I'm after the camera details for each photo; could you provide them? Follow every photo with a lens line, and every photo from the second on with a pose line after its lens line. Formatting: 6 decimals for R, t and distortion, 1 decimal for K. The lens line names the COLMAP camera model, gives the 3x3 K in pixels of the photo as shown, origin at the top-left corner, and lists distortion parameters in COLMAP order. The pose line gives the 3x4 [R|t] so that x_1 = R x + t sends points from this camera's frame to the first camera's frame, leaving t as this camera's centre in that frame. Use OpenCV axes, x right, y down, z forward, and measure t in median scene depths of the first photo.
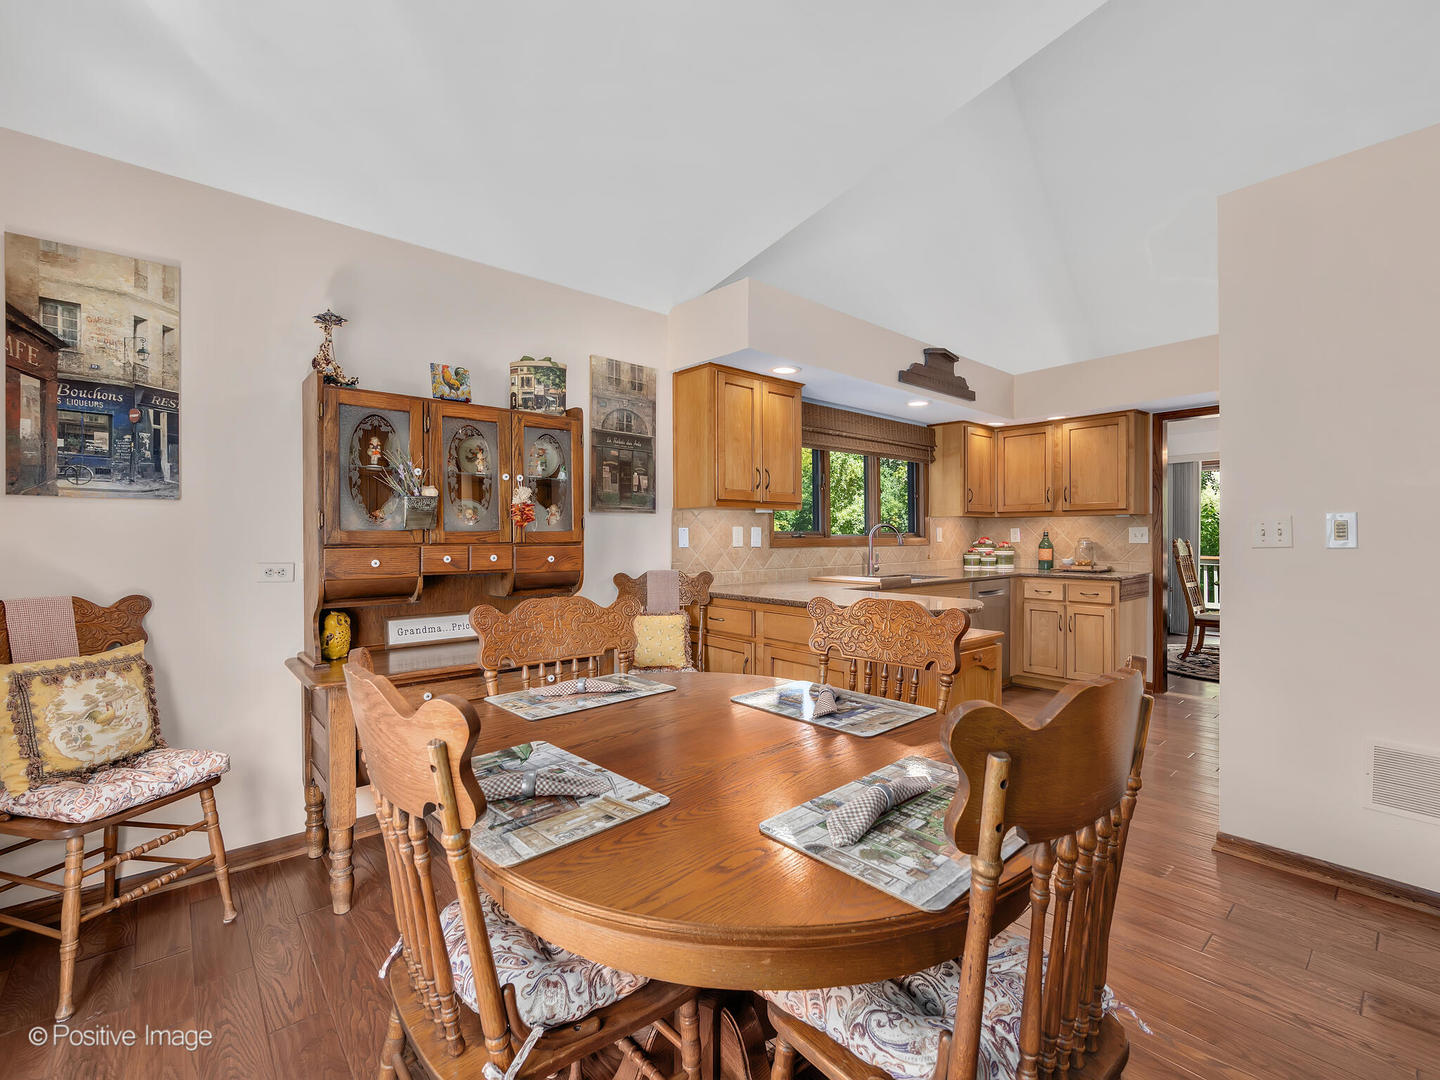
lens RADIAL K [[640.5, 0, 717.3], [0, 640.5, 544.2], [0, 0, 1]] dist [0.001061, -0.002405]
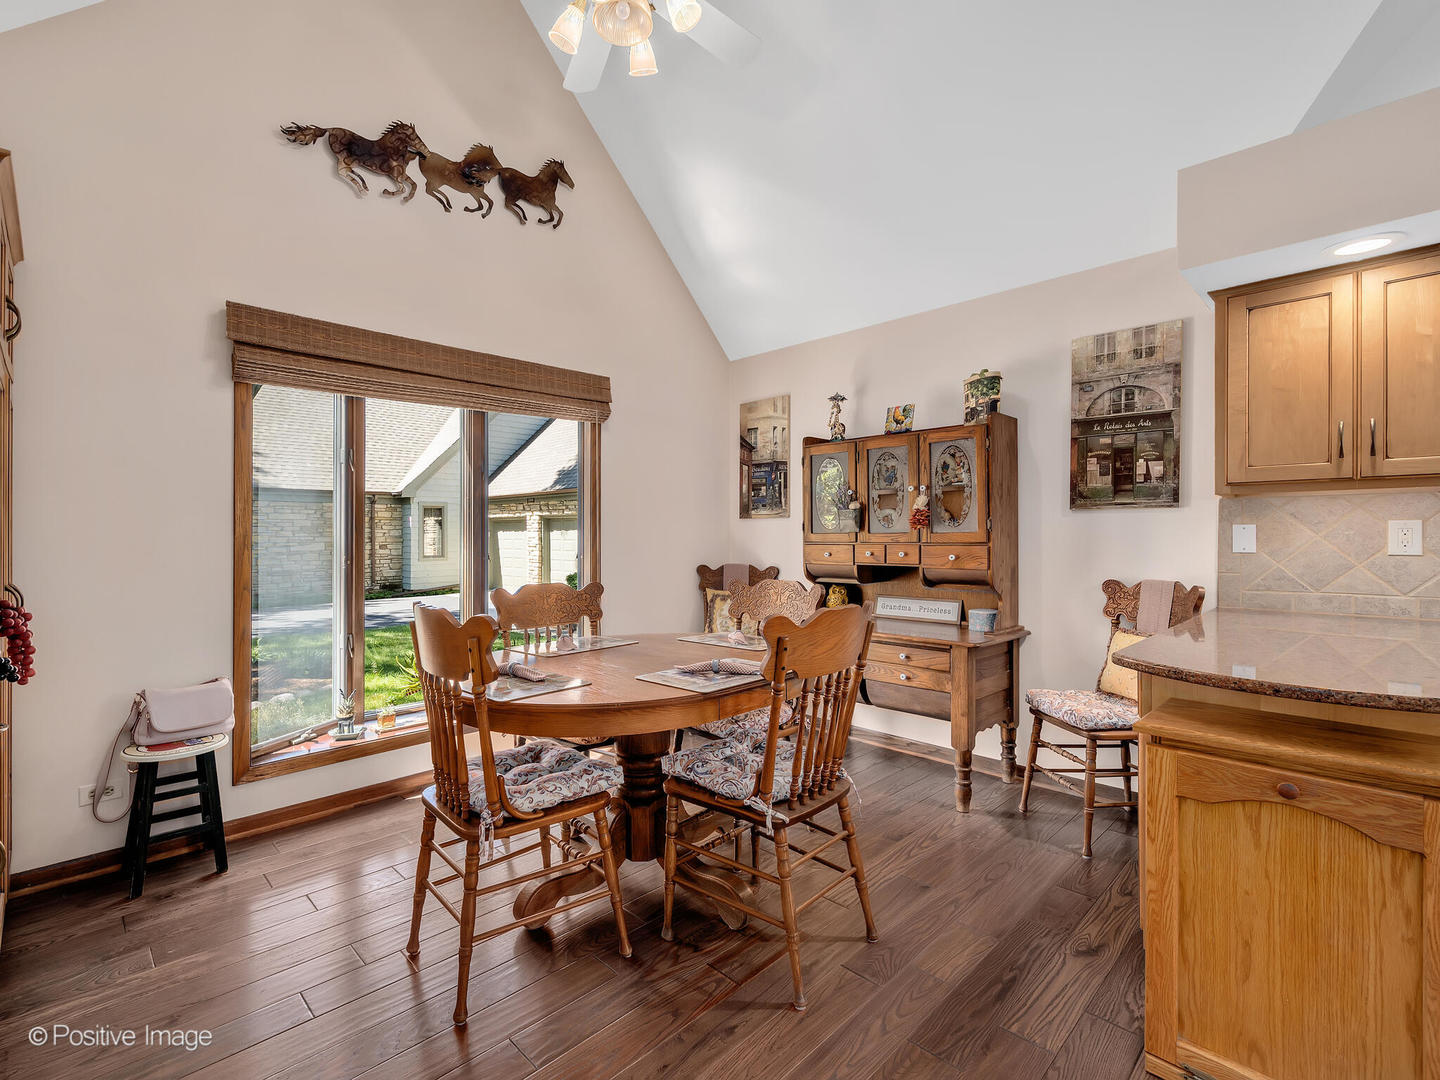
lens RADIAL K [[640.5, 0, 706.2], [0, 640.5, 535.1], [0, 0, 1]] dist [0.001061, -0.002405]
pose [[0.081299, 0.004421, -0.996680, 0.464814], [-0.005205, 0.999978, 0.004012, -0.010794], [0.996676, 0.004862, 0.081320, 0.275453]]
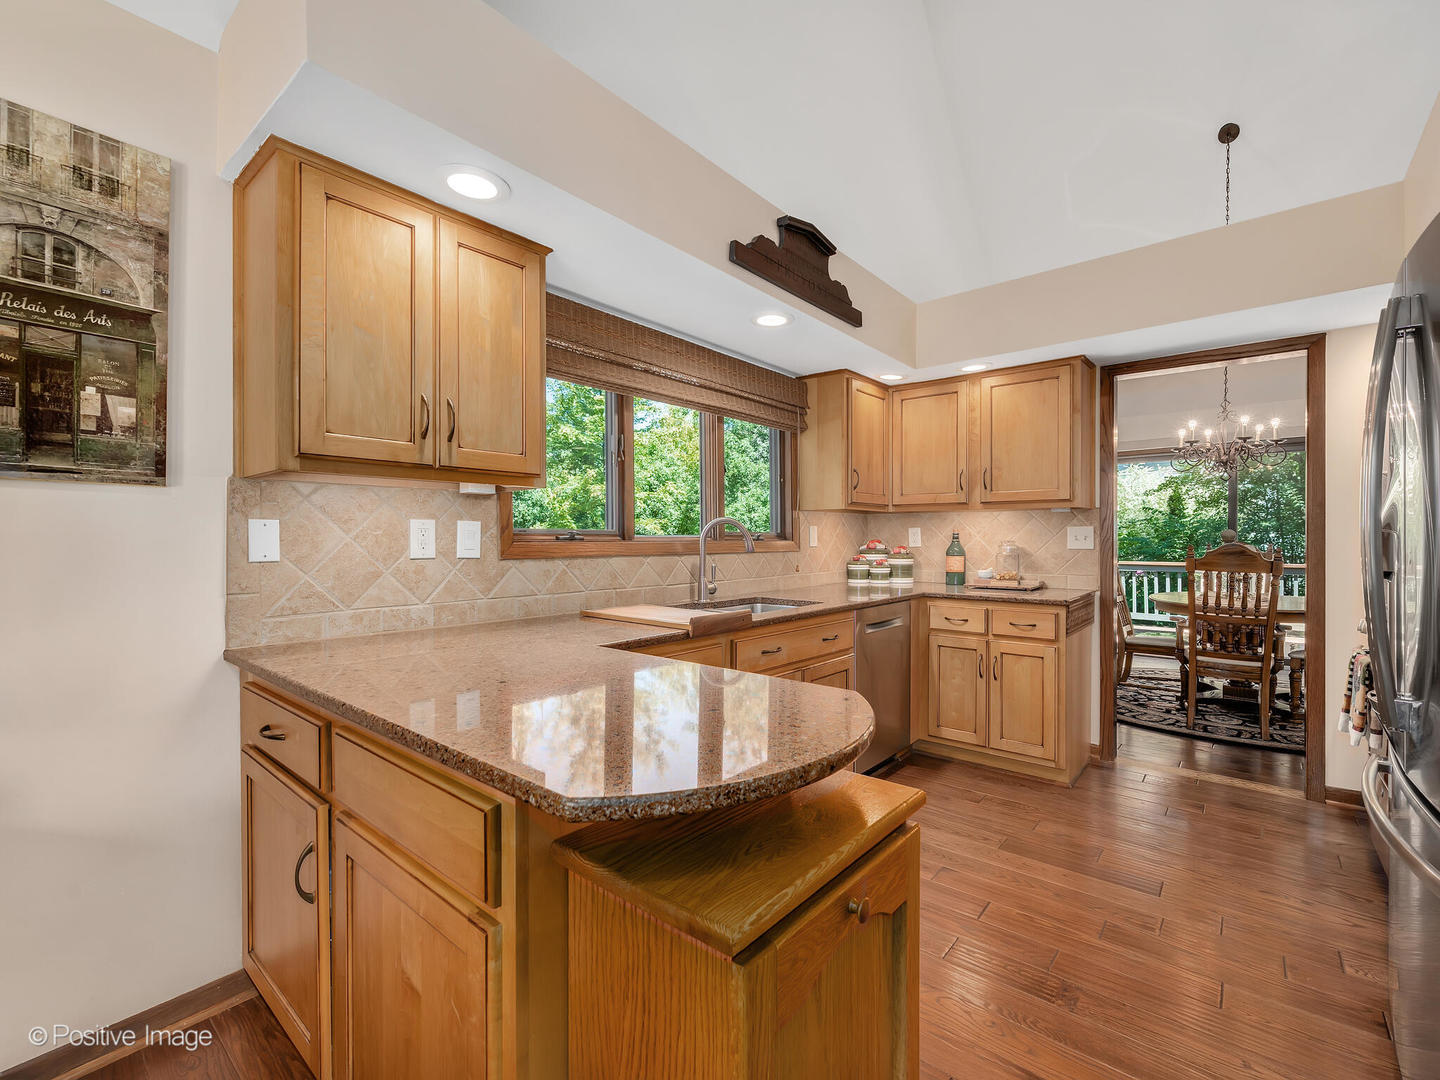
lens RADIAL K [[640.5, 0, 716.9], [0, 640.5, 543.4], [0, 0, 1]] dist [0.001061, -0.002405]
pose [[0.987874, 0.001475, 0.155248, 0.154908], [-0.001030, 0.999995, -0.002945, -0.005673], [-0.155251, 0.002749, 0.987871, 0.377121]]
